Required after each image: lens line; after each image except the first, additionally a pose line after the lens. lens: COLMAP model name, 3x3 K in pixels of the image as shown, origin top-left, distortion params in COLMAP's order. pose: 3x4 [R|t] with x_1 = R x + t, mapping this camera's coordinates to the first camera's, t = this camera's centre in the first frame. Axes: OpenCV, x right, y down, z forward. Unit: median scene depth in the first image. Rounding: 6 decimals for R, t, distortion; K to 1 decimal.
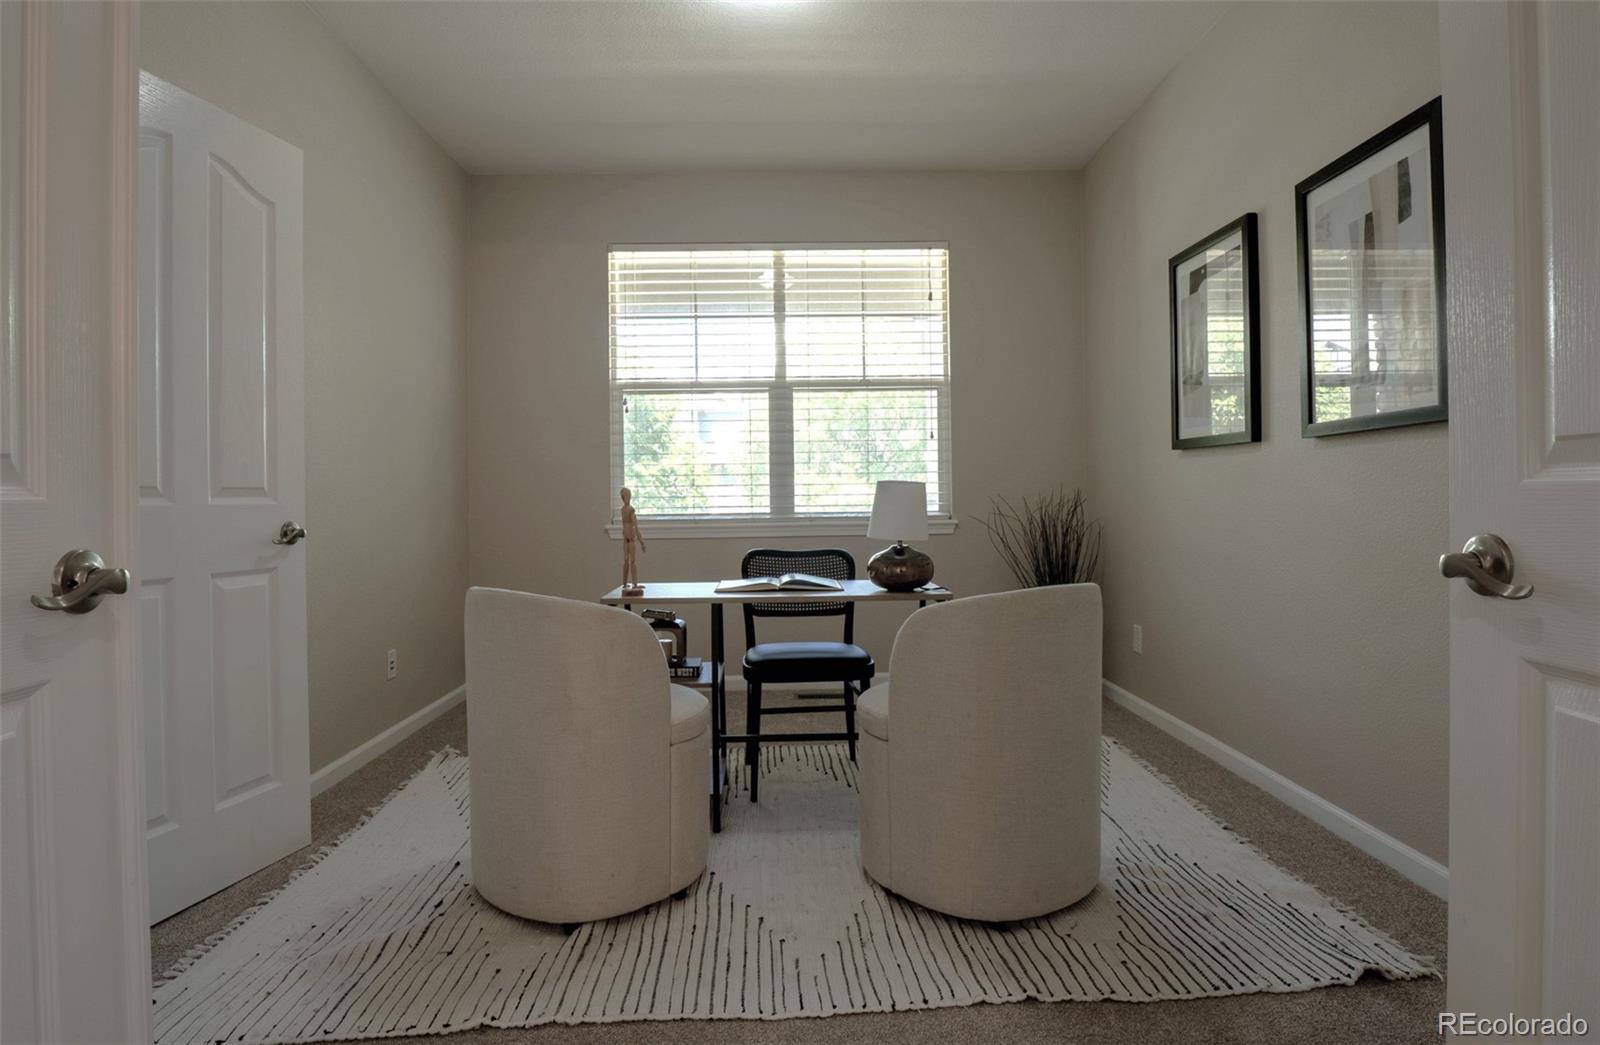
lens RADIAL K [[812.7, 0, 798.8], [0, 812.7, 510.8], [0, 0, 1]] dist [-0.023190, 0.001030]
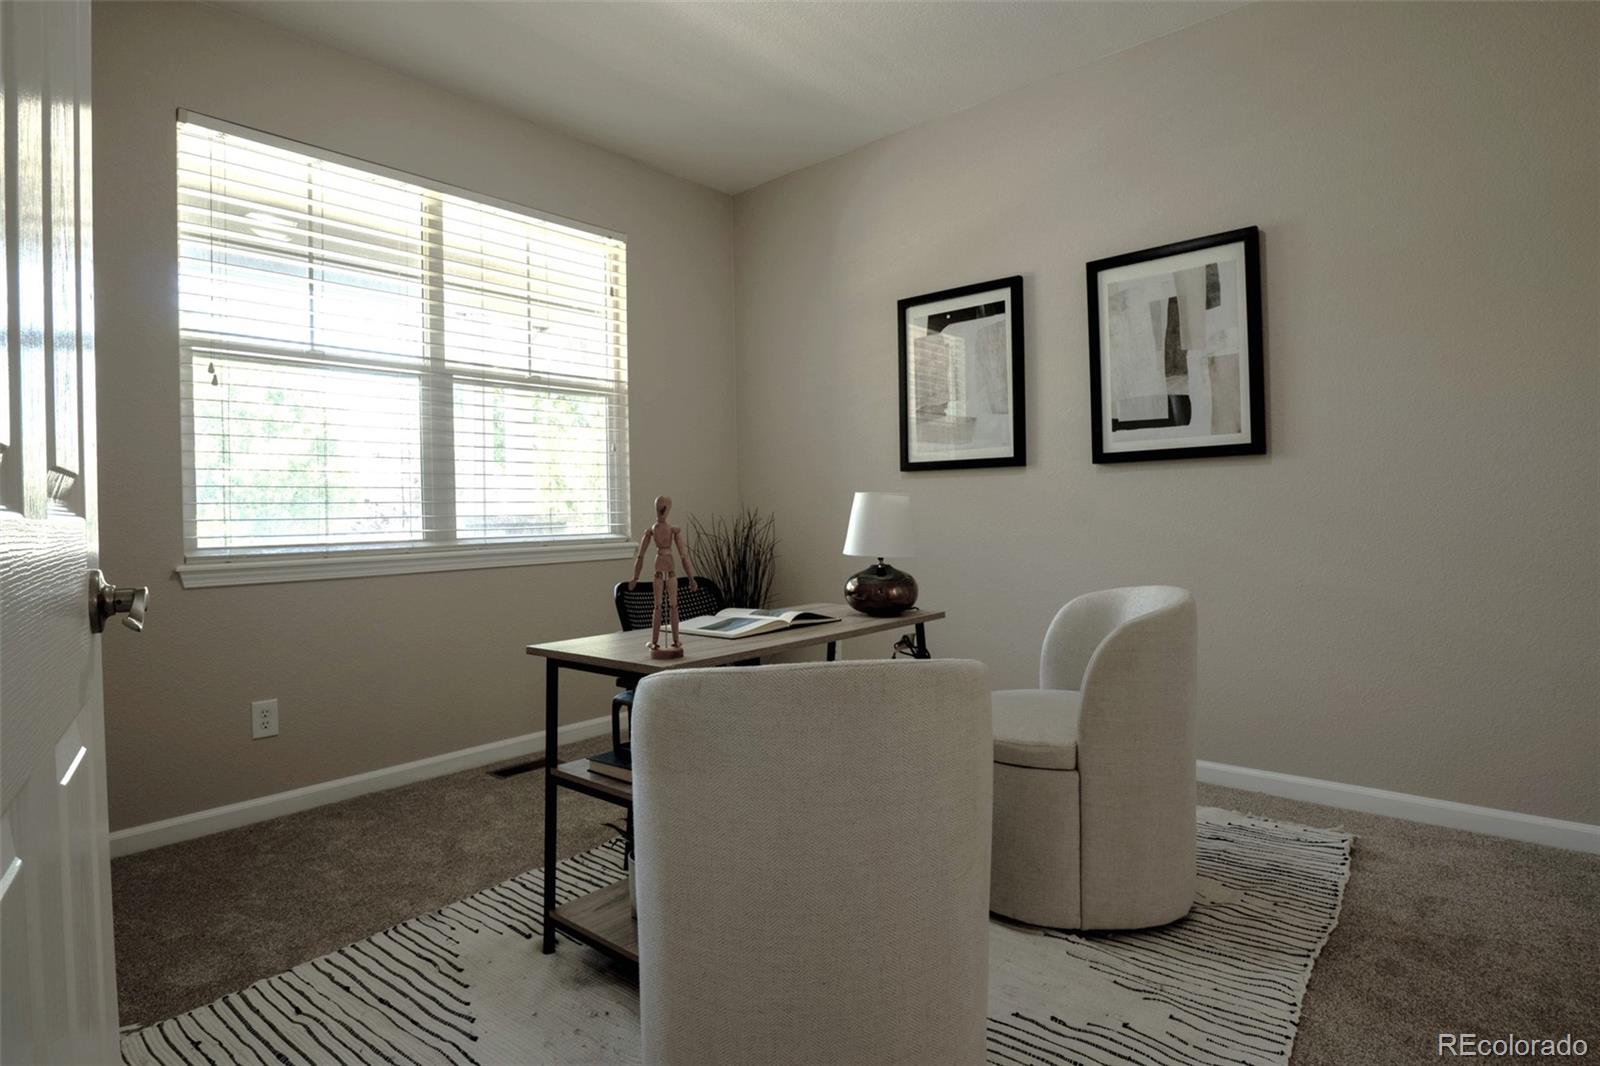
lens RADIAL K [[801.8, 0, 804.5], [0, 801.8, 523.5], [0, 0, 1]] dist [-0.009795, -0.000500]
pose [[0.698557, -0.014706, 0.715403, -0.322390], [0.025074, 0.999678, -0.003934, -0.001308], [-0.715115, 0.020686, 0.698701, 0.241954]]
